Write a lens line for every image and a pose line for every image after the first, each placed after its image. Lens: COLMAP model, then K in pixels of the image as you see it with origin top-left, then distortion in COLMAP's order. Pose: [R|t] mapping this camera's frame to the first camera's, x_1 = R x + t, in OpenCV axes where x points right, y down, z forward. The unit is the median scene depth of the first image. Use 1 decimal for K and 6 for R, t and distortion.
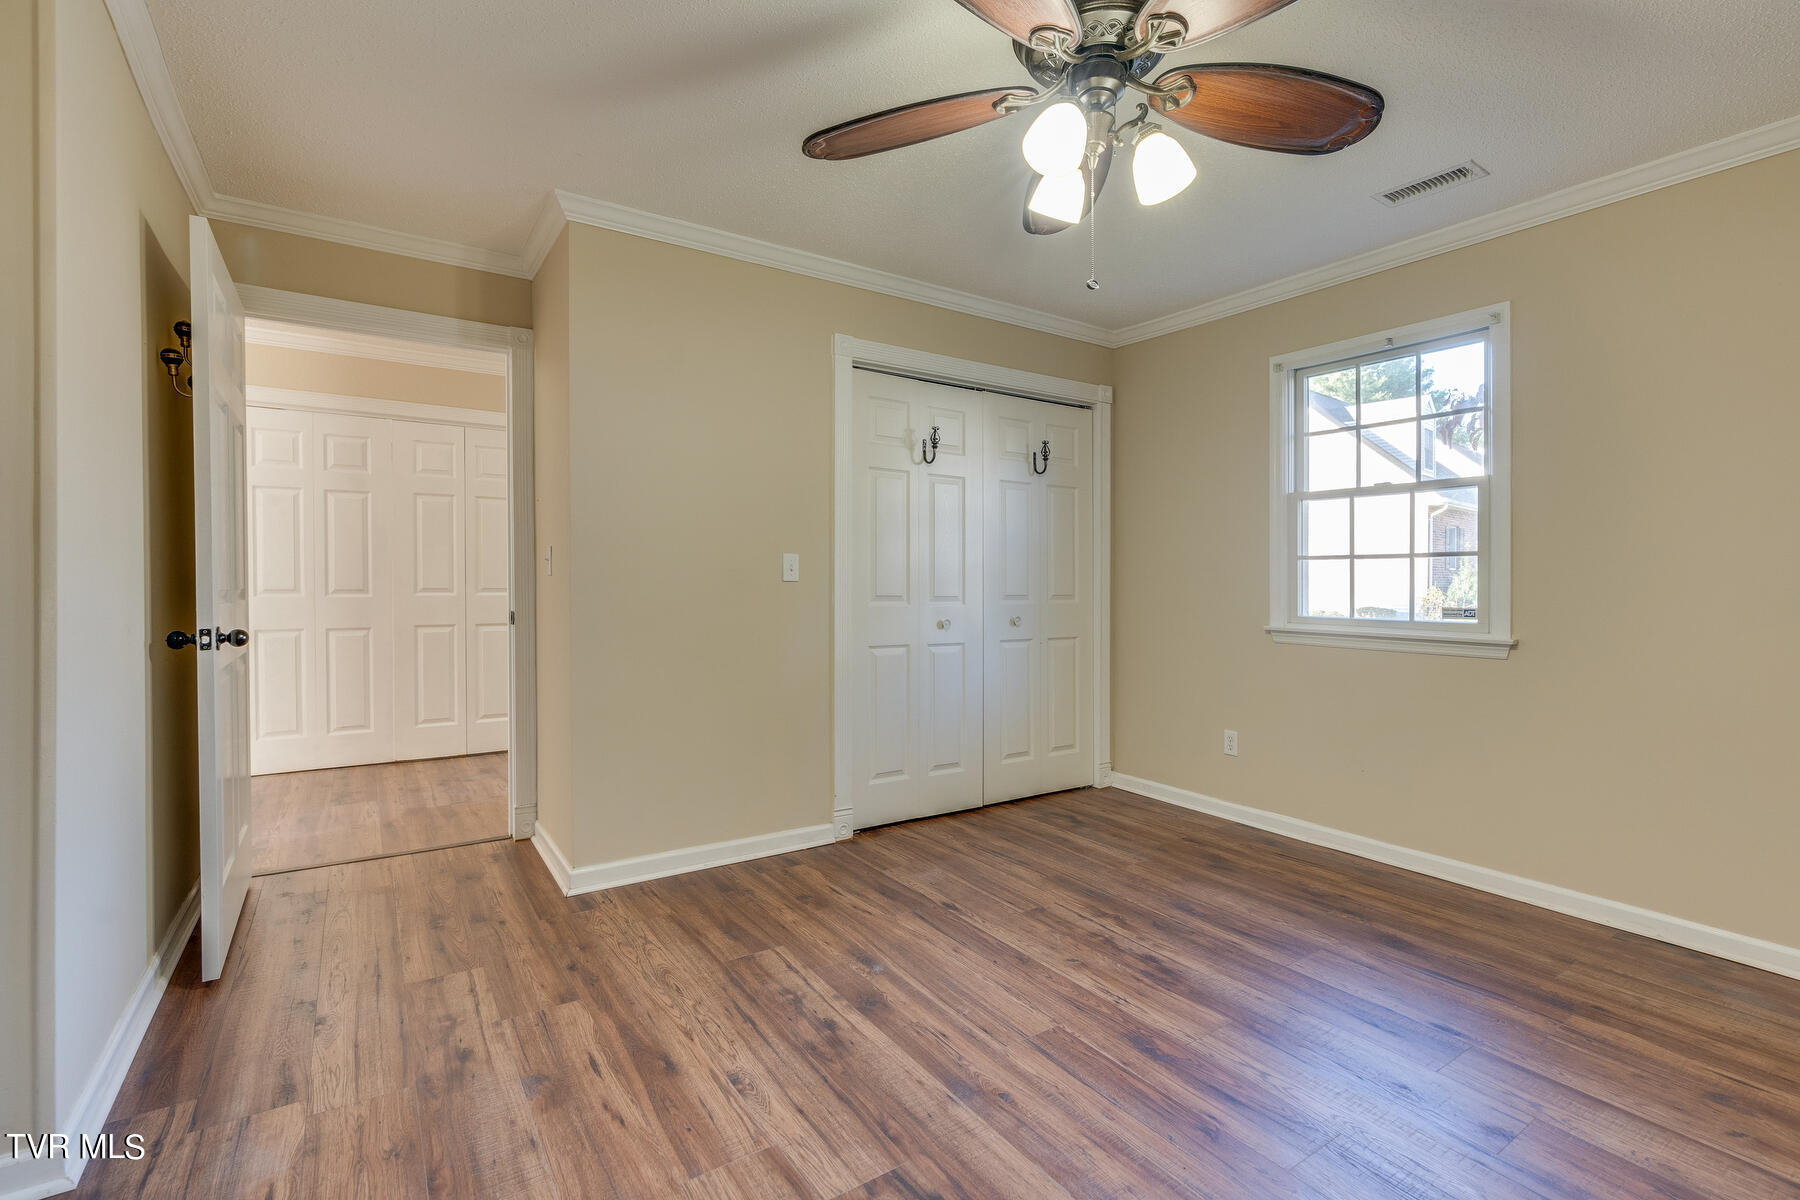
lens RADIAL K [[813.8, 0, 906.0], [0, 813.8, 593.6], [0, 0, 1]] dist [-0.006187, 0.001467]
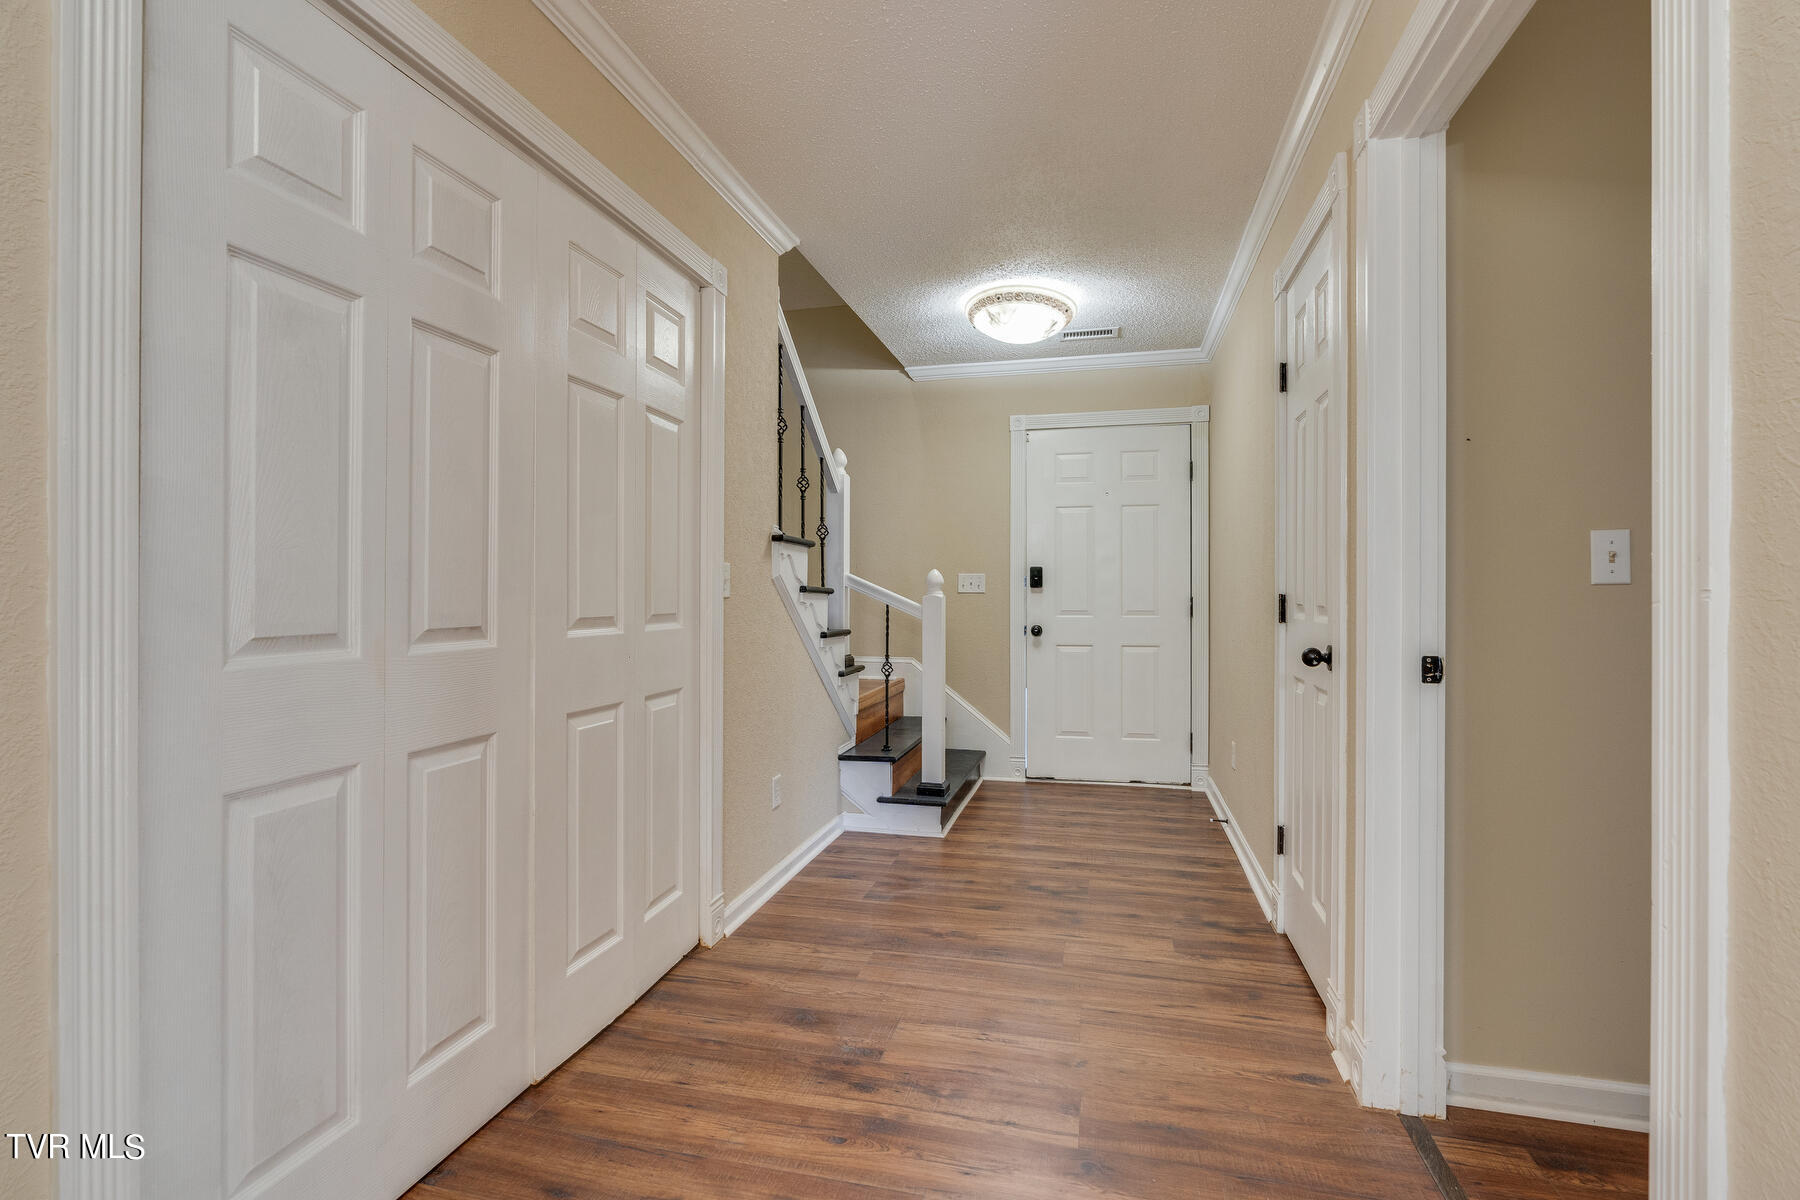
lens RADIAL K [[813.8, 0, 906.0], [0, 813.8, 593.6], [0, 0, 1]] dist [-0.006187, 0.001467]
pose [[-0.740632, -0.005387, -0.671889, 0.430236], [-0.013736, 0.999880, 0.007124, -0.010304], [0.671770, 0.014505, -0.740617, 1.543651]]
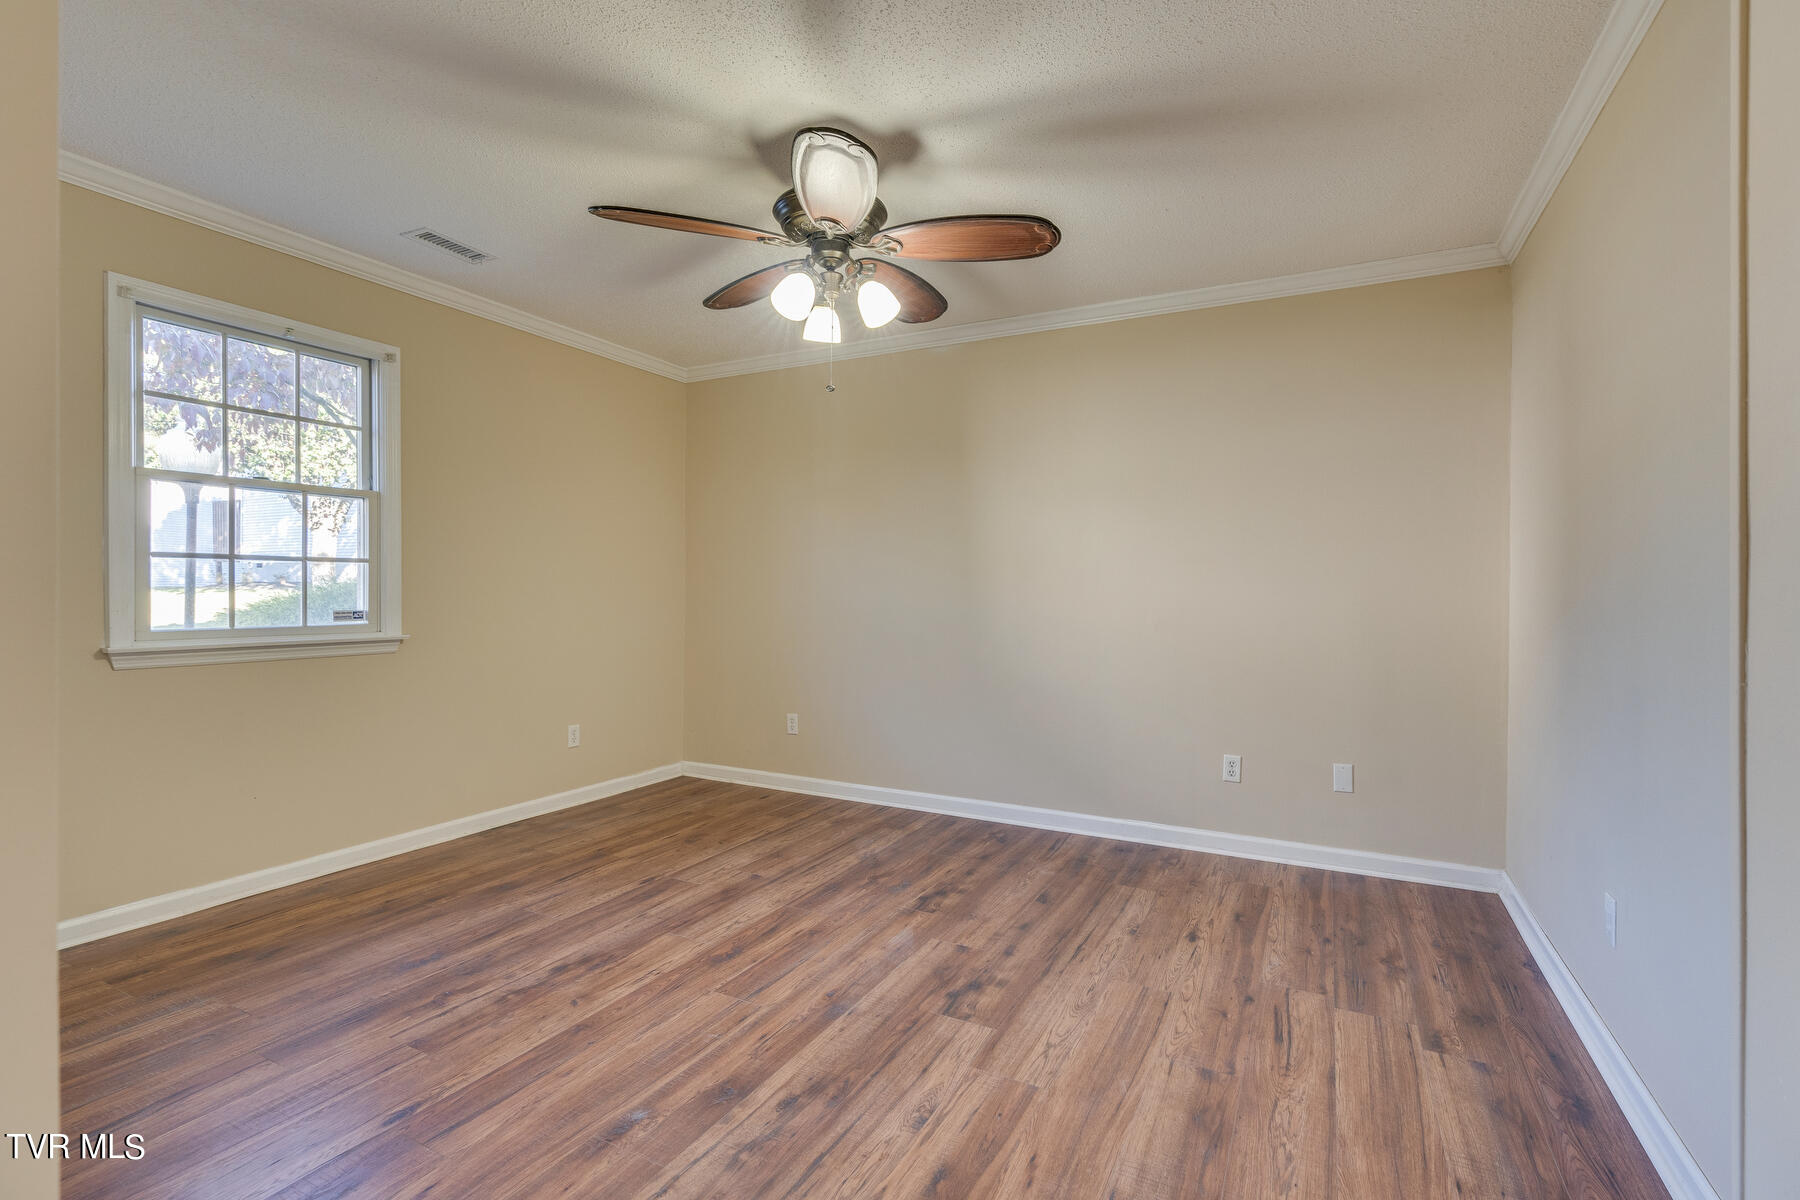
lens RADIAL K [[813.8, 0, 906.0], [0, 813.8, 593.6], [0, 0, 1]] dist [-0.006187, 0.001467]
pose [[-0.477609, -0.015098, 0.878443, -0.843565], [0.003025, 0.999818, 0.018828, -0.031997], [-0.878567, 0.011650, -0.477477, 1.197564]]
